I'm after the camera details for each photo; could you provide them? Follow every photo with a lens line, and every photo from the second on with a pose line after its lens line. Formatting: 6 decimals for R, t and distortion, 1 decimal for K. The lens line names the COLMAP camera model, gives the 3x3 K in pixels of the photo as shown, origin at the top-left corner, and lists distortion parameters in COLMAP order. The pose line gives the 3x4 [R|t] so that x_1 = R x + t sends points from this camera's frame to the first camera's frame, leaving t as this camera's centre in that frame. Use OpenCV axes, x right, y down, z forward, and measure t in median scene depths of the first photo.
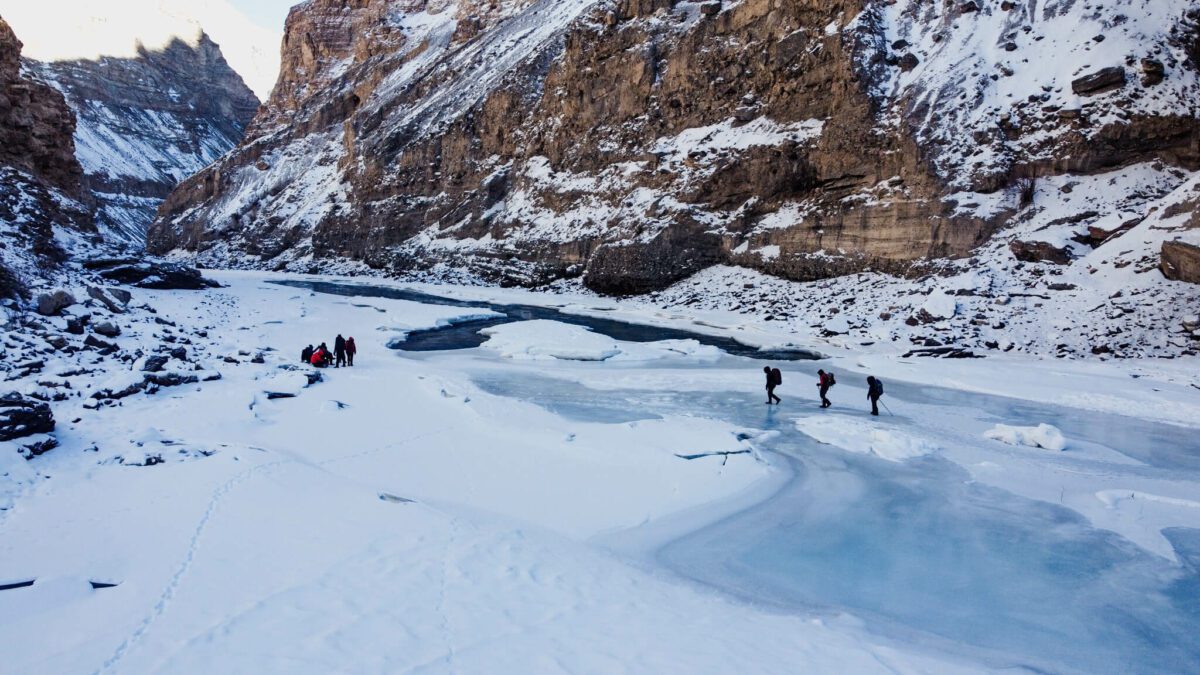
lens RADIAL K [[924.4, 0, 600.9], [0, 924.4, 341.6], [0, 0, 1]] dist [-0.000225, -0.004980]
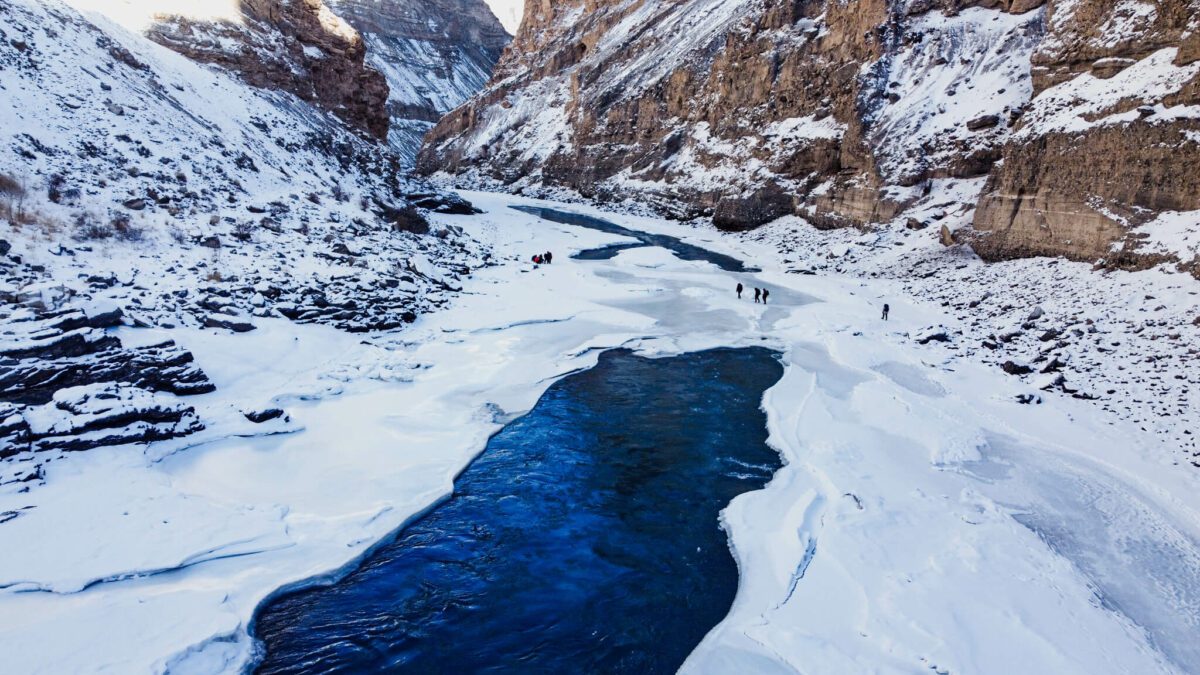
lens RADIAL K [[924.4, 0, 599.4], [0, 924.4, 337.3], [0, 0, 1]] dist [-0.000225, -0.004980]
pose [[0.970424, 0.070909, -0.230759, 0.149299], [-0.050715, 0.994439, 0.092301, -0.004460], [0.236020, -0.077868, 0.968623, -0.467019]]
